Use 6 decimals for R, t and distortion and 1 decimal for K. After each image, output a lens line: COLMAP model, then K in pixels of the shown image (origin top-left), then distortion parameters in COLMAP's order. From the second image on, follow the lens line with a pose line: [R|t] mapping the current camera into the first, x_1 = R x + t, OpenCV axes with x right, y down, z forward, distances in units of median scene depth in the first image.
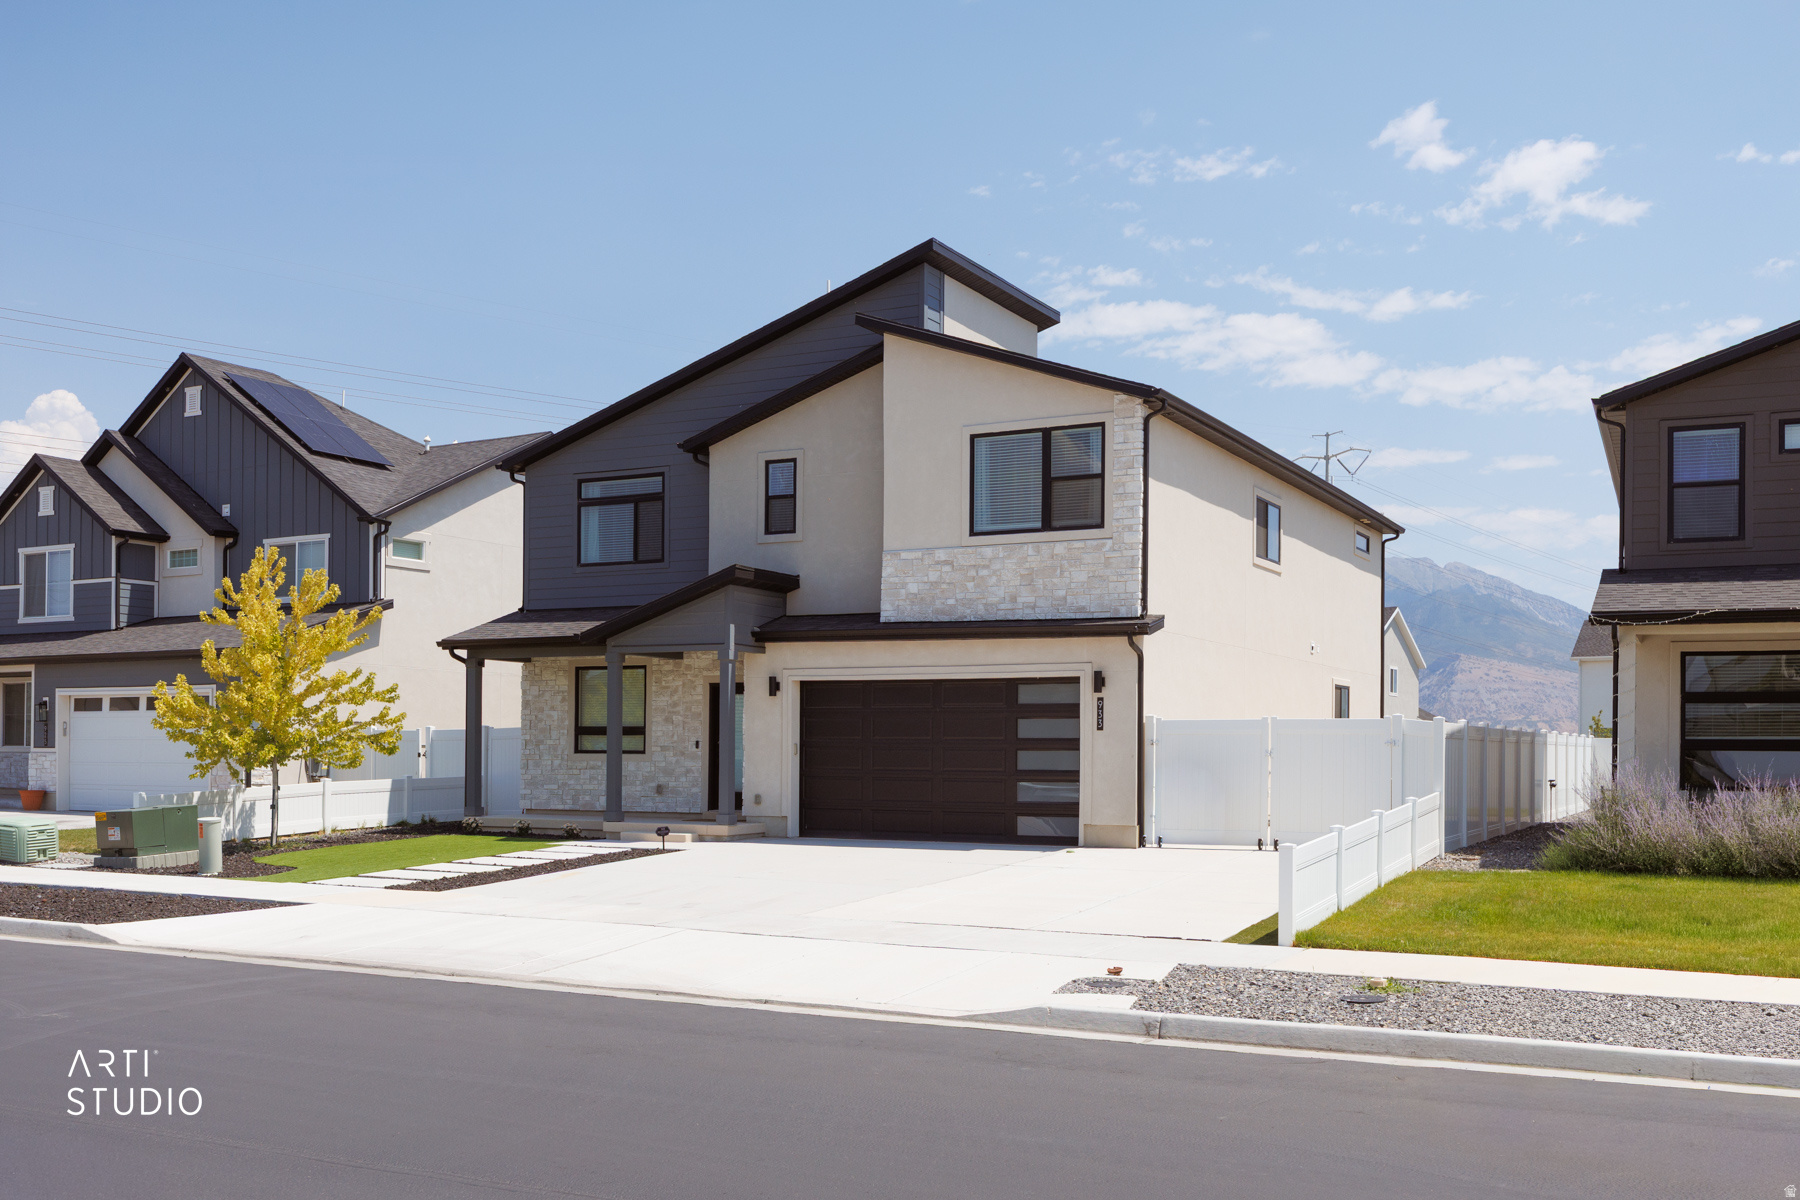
lens RADIAL K [[1772.1, 0, 899.9], [0, 1772.1, 535.8], [0, 0, 1]] dist [-0.007130, 0.007232]
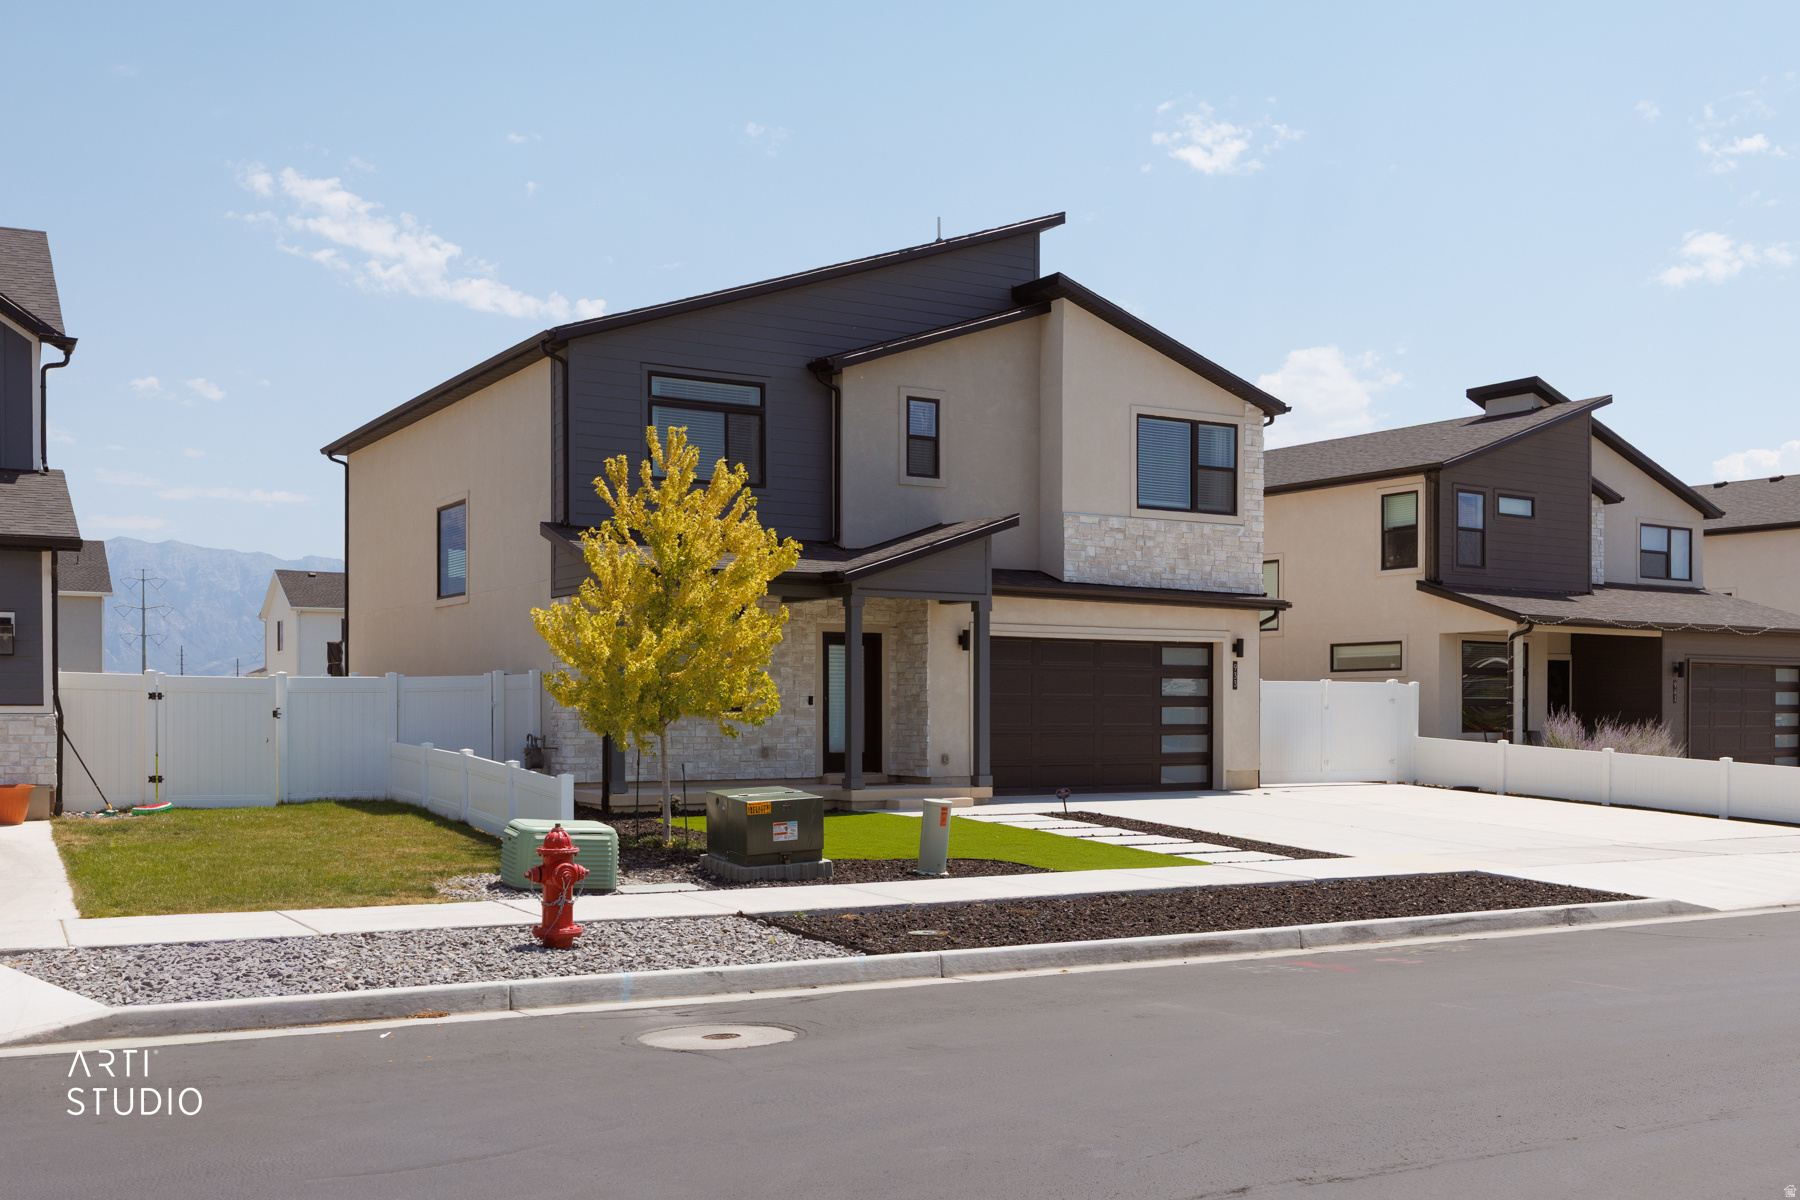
lens RADIAL K [[1772.1, 0, 899.9], [0, 1772.1, 535.8], [0, 0, 1]] dist [-0.007130, 0.007232]
pose [[0.500106, 0.080865, 0.862180, -0.967440], [-0.105276, 0.993923, -0.032156, 0.067269], [-0.859541, -0.074685, 0.505580, 0.585197]]
